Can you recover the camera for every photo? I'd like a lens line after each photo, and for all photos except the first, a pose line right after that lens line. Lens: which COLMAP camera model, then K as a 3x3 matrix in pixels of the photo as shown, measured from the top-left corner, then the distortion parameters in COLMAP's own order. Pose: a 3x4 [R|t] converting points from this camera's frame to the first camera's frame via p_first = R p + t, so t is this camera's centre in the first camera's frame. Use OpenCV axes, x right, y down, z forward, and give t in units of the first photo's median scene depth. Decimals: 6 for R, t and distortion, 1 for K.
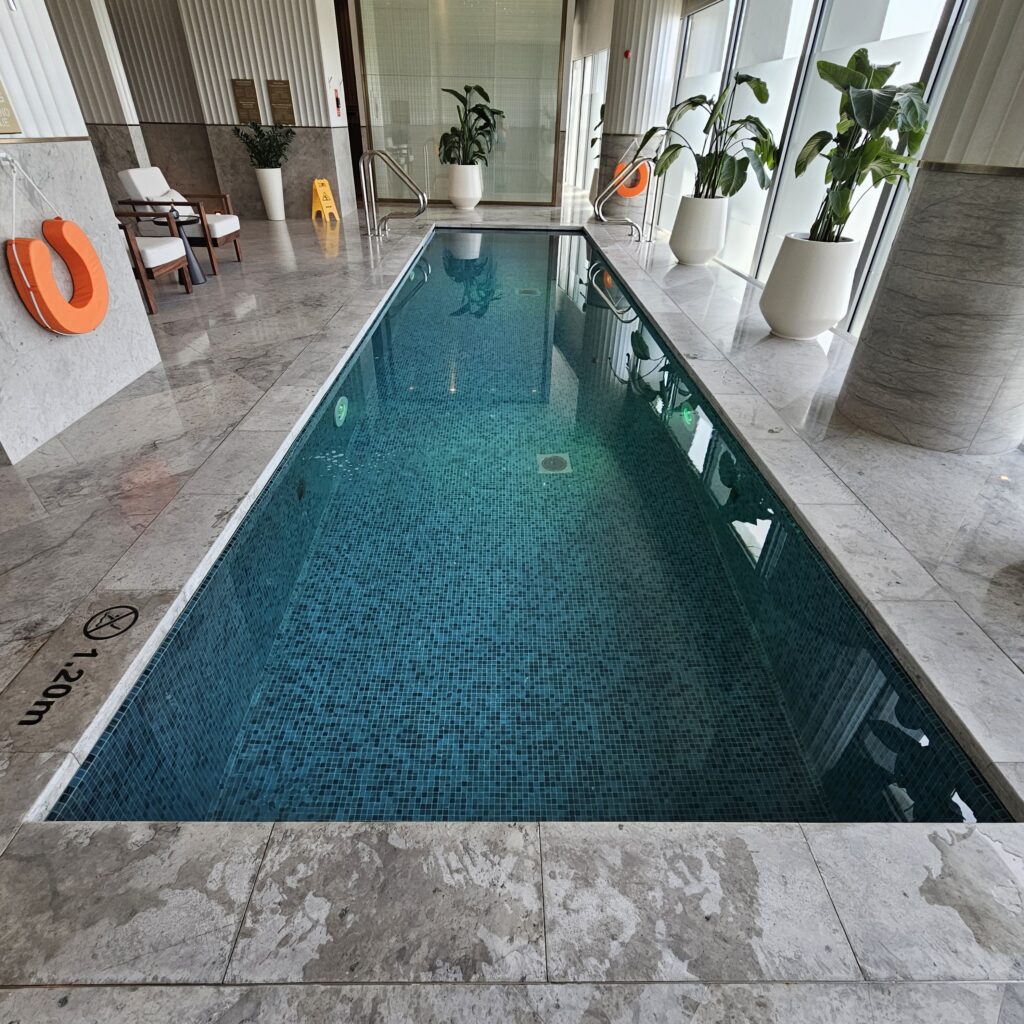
lens RADIAL K [[577.0, 0, 512.0], [0, 577.0, 512.0], [0, 0, 1]] dist [-0.000613, 0.001621]
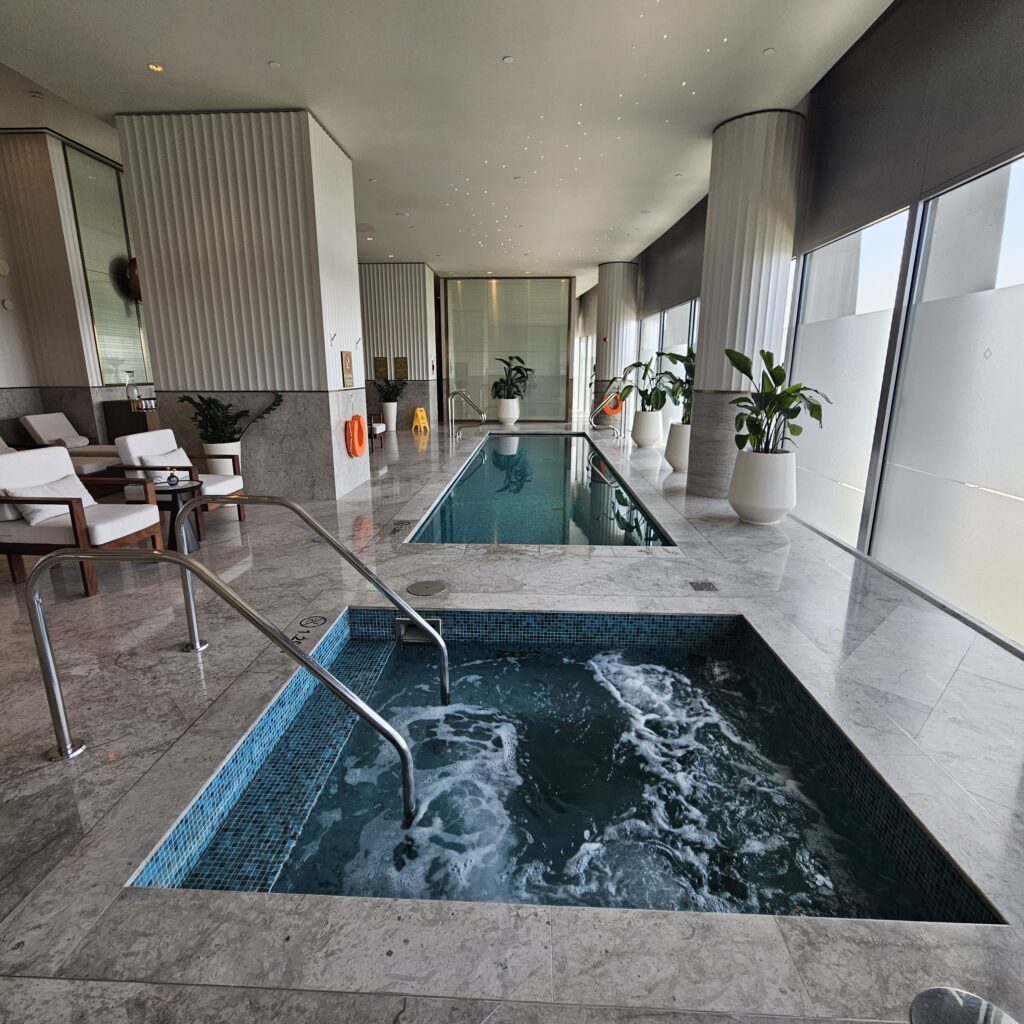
lens RADIAL K [[577.0, 0, 512.0], [0, 577.0, 512.0], [0, 0, 1]] dist [-0.000613, 0.001621]
pose [[0.998517, -0.007441, -0.053921, 0.010449], [-0.011764, 0.937696, -0.347256, 0.233432], [0.053145, 0.347376, 0.936219, -0.364765]]
